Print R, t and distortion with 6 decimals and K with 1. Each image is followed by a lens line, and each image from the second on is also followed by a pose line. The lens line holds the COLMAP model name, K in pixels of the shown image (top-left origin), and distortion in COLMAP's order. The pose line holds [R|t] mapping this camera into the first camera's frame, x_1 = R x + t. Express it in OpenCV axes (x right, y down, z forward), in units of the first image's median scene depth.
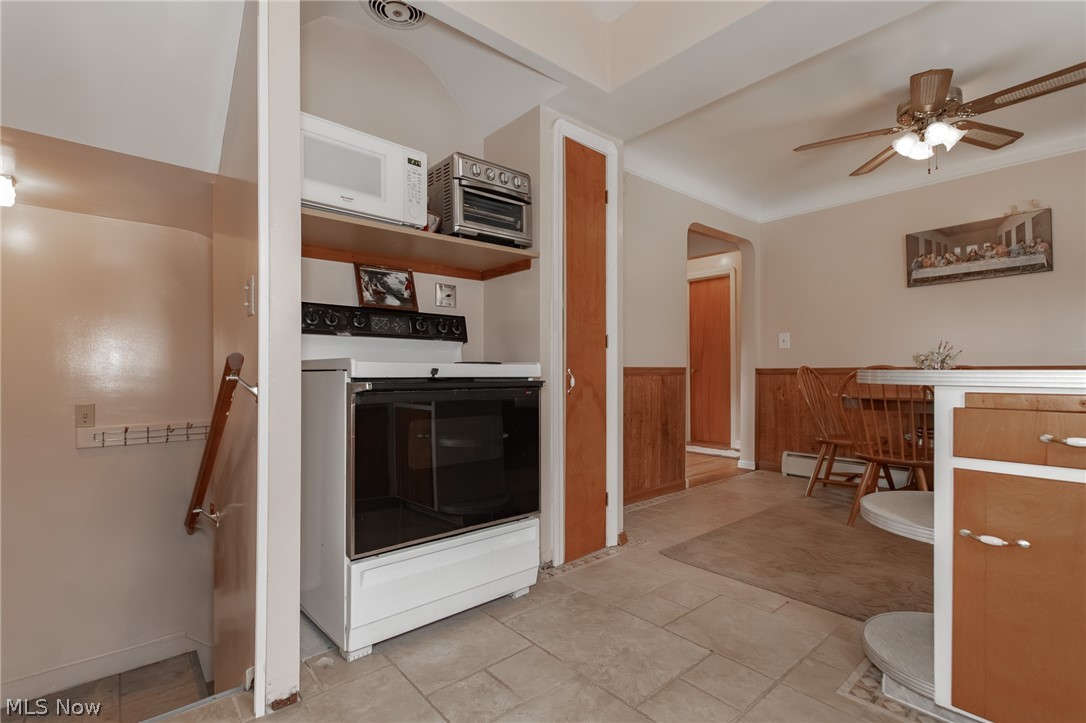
lens RADIAL K [[508.8, 0, 544.0], [0, 508.8, 371.4], [0, 0, 1]] dist [-0.001006, -0.001643]
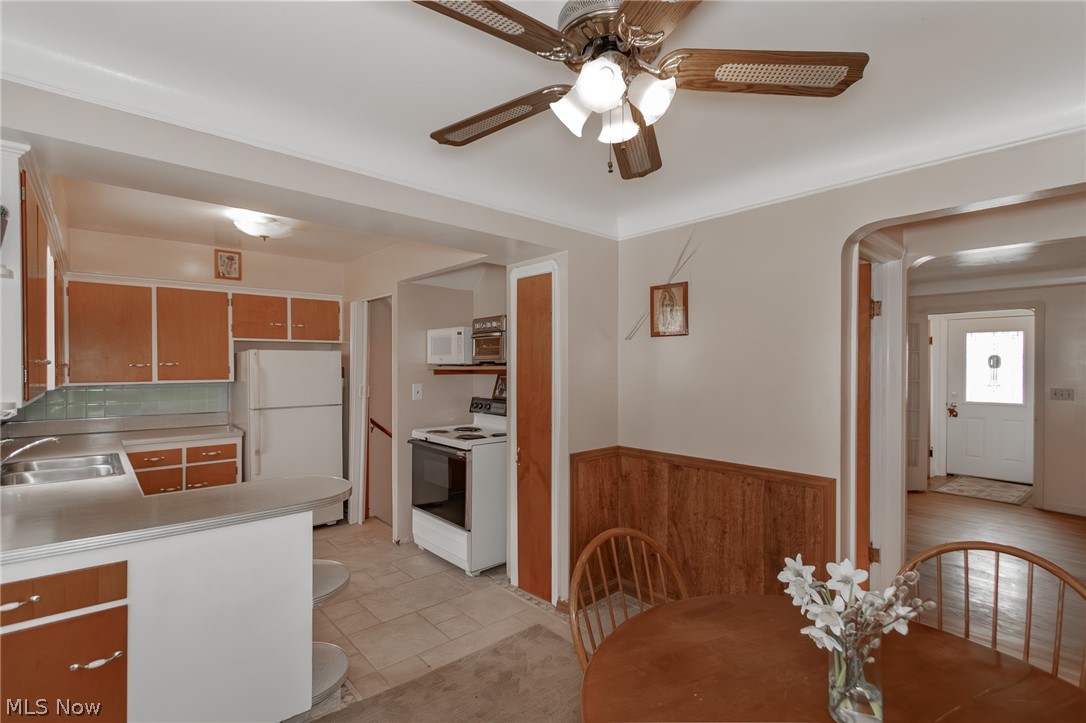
lens RADIAL K [[516.4, 0, 541.4], [0, 516.4, 365.6], [0, 0, 1]] dist [-0.000331, -0.000918]
pose [[-0.009942, 0.006508, -0.999929, 1.377044], [0.002530, 0.999976, 0.006483, -0.225570], [0.999947, -0.002466, -0.009959, 1.029659]]
